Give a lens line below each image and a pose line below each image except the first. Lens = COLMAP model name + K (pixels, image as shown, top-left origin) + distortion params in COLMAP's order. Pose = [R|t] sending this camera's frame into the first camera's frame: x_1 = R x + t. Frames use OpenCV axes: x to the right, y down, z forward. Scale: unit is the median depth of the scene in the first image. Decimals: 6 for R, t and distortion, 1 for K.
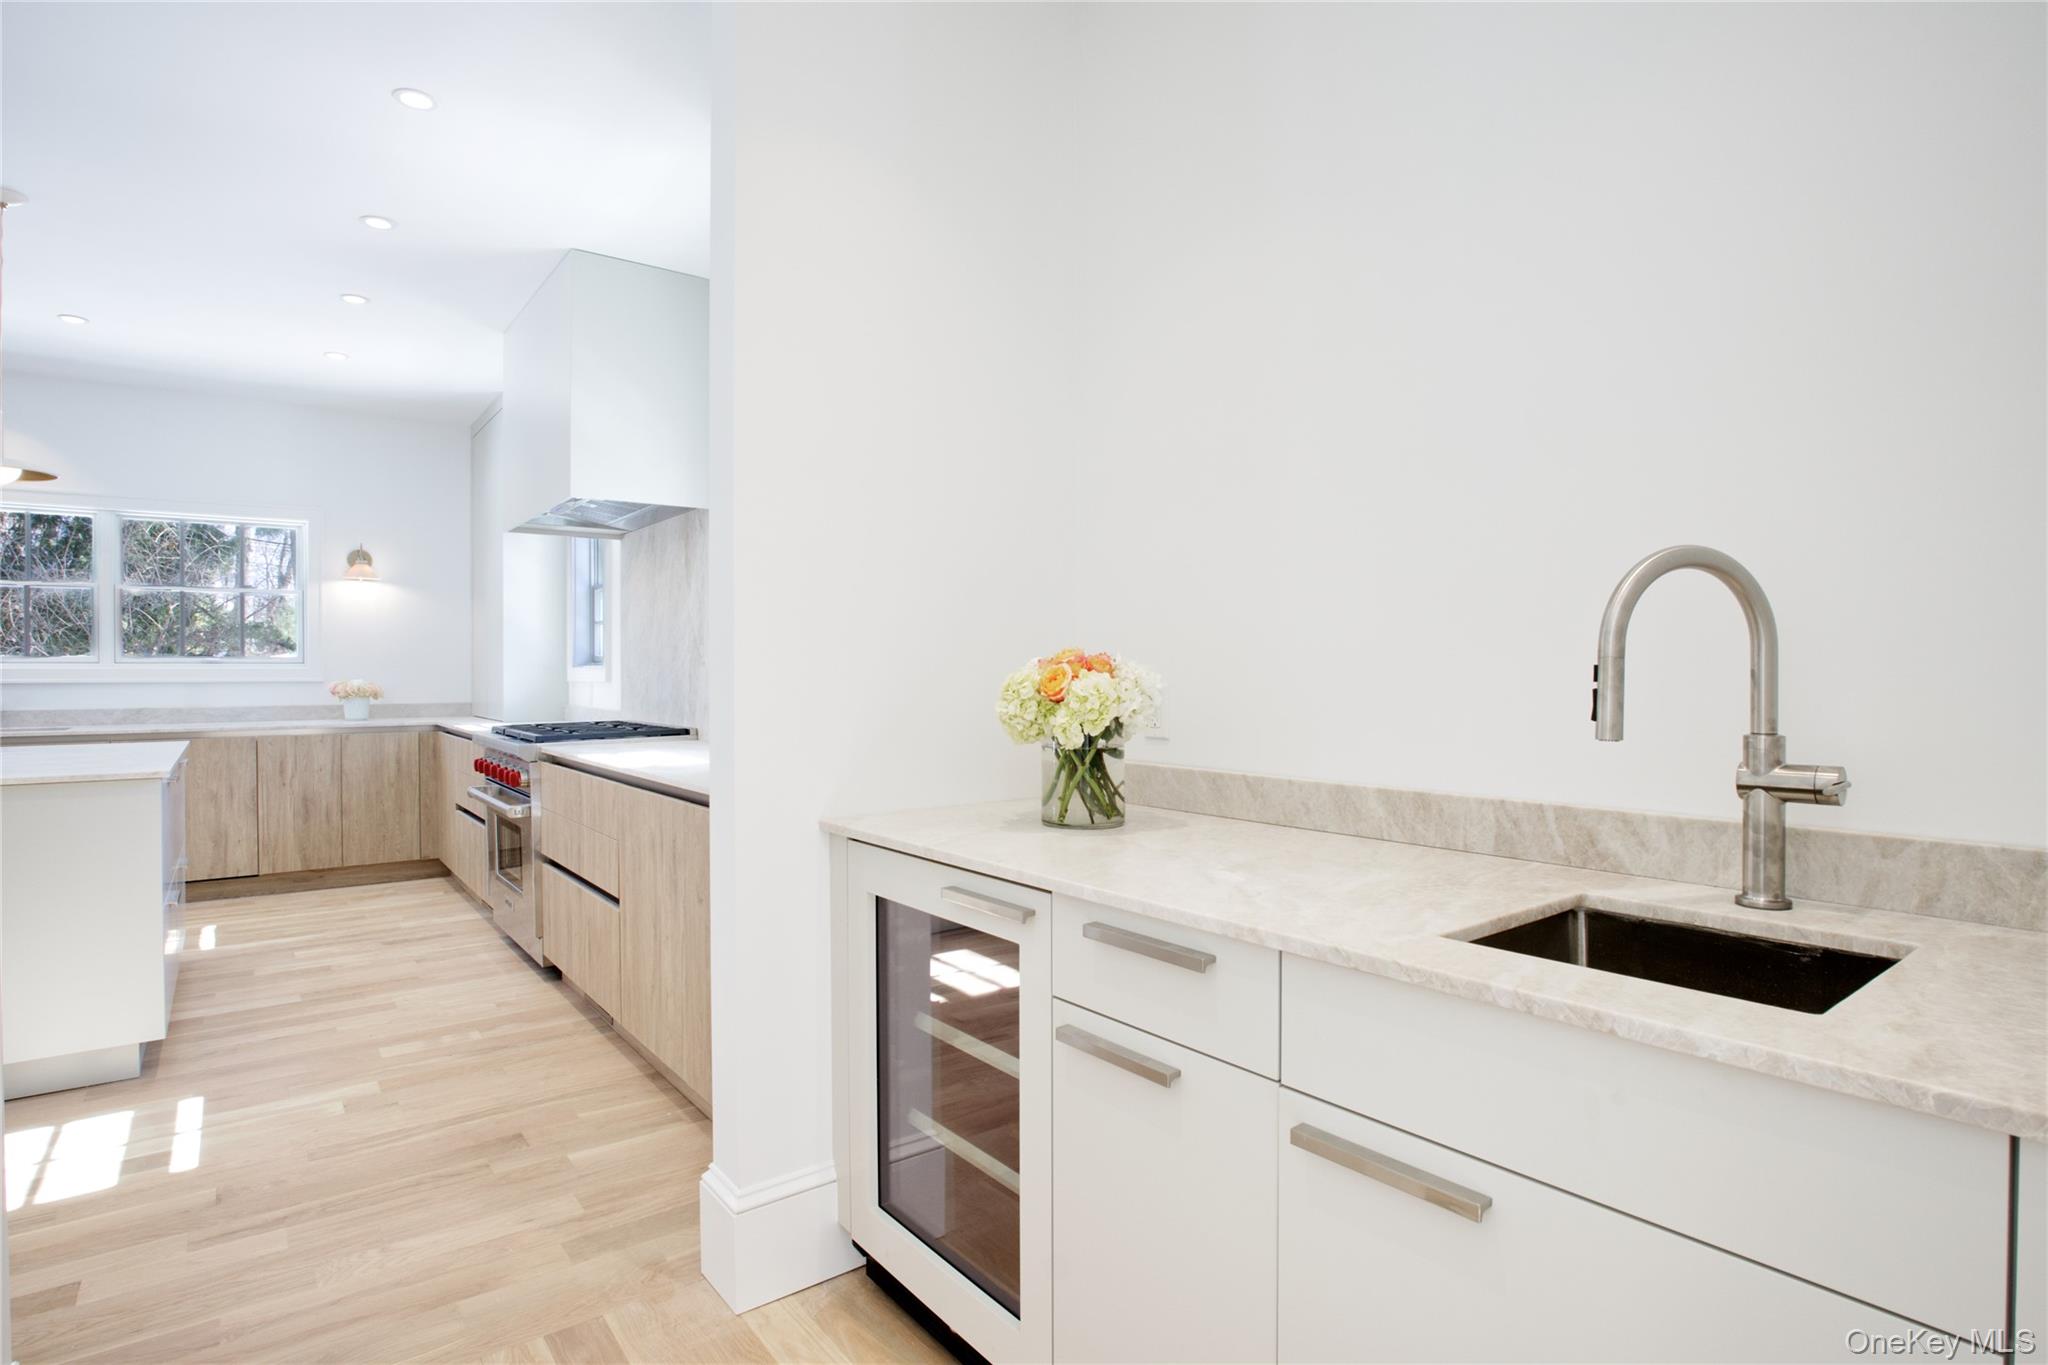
lens RADIAL K [[1040.1, 0, 1024.0], [0, 1040.1, 682.5], [0, 0, 1]] dist [-0.045490, 0.012410]
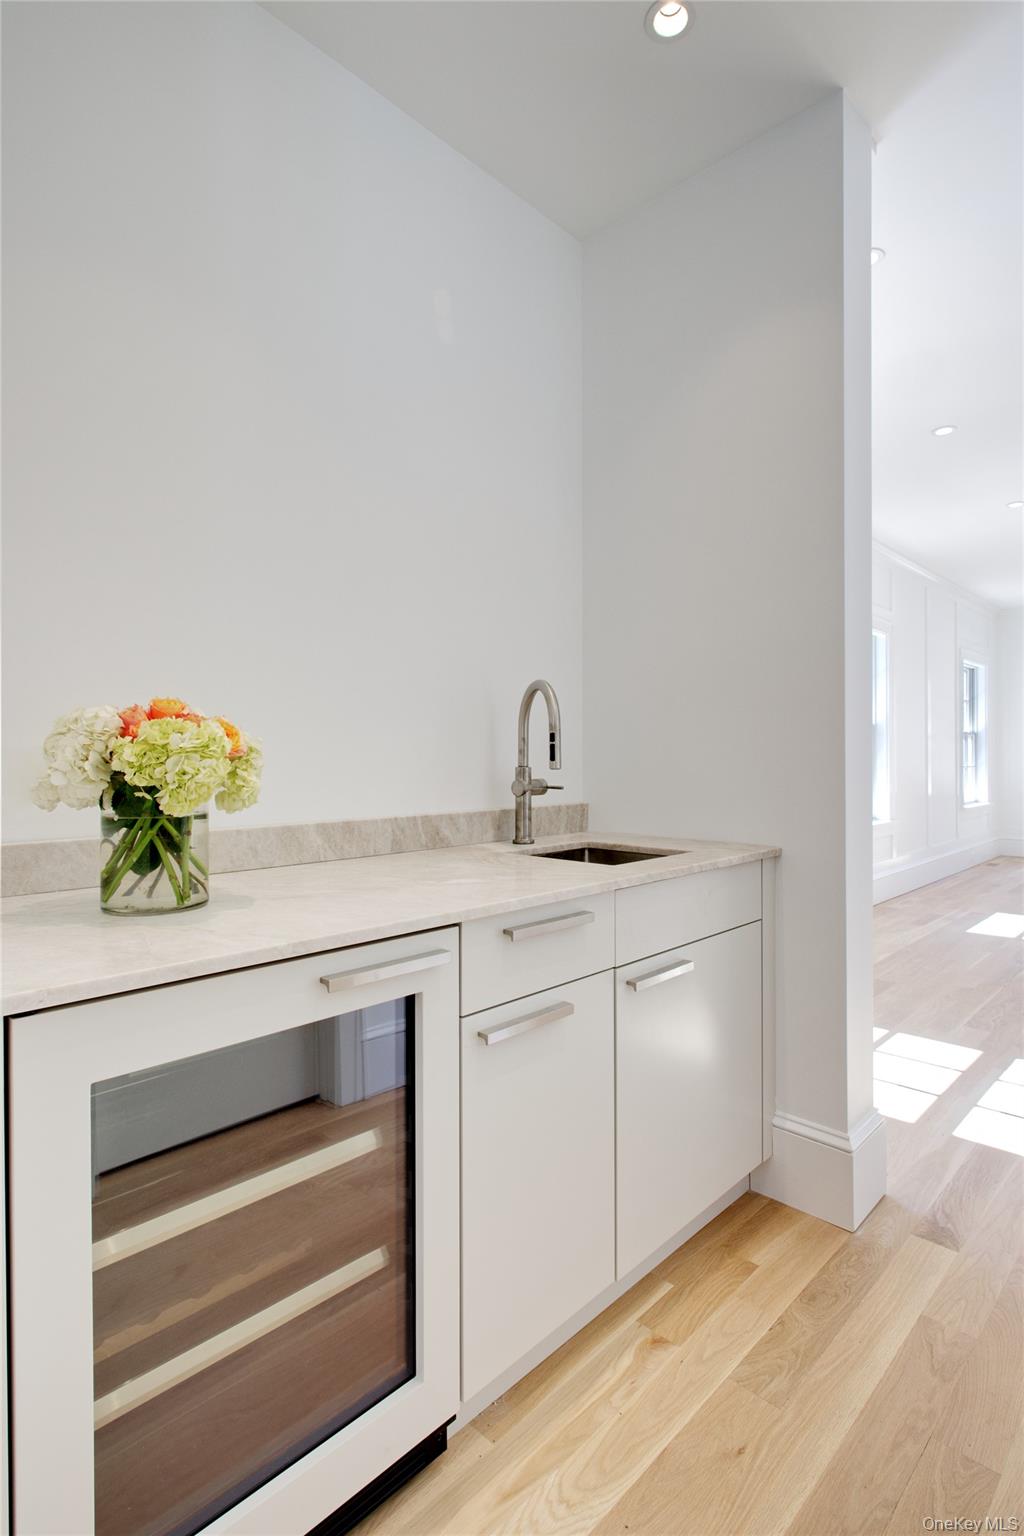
lens RADIAL K [[785.1, 0, 512.0], [0, 785.1, 768.0], [0, 0, 1]] dist [-0.020518, -0.000009]
pose [[-0.146717, -0.013534, 0.989086, -0.772093], [0.014008, 0.999778, 0.015758, 0.021674], [-0.989079, 0.016167, -0.146495, 1.017329]]
